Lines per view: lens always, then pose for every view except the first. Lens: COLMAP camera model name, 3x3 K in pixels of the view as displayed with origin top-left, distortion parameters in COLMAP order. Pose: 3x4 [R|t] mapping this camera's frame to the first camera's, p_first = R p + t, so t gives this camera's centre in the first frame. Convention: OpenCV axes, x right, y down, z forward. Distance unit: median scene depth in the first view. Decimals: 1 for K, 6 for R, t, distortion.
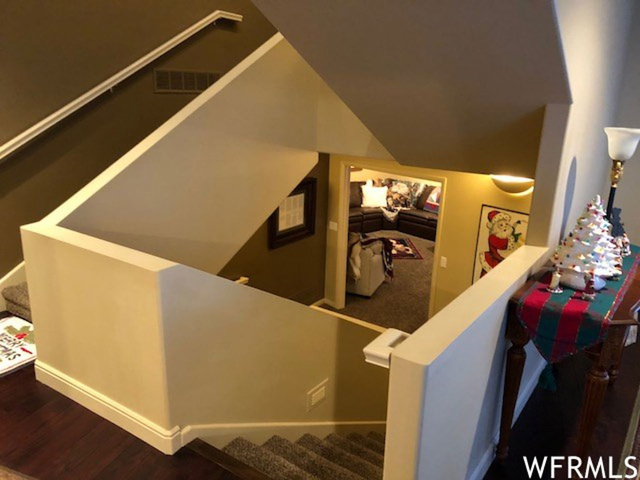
lens RADIAL K [[522.4, 0, 320.9], [0, 522.4, 254.6], [0, 0, 1]] dist [0.066064, -0.100039]
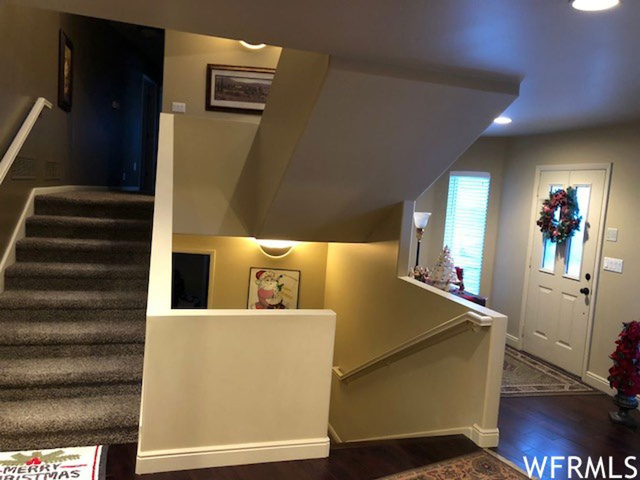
lens RADIAL K [[525.7, 0, 320.0], [0, 525.7, 240.0], [0, 0, 1]] dist [0.088732, -0.133641]
pose [[0.631690, -0.064473, 0.772535, -0.621836], [0.191844, 0.978540, -0.075203, -0.030634], [-0.751108, 0.195711, 0.630503, 0.021943]]
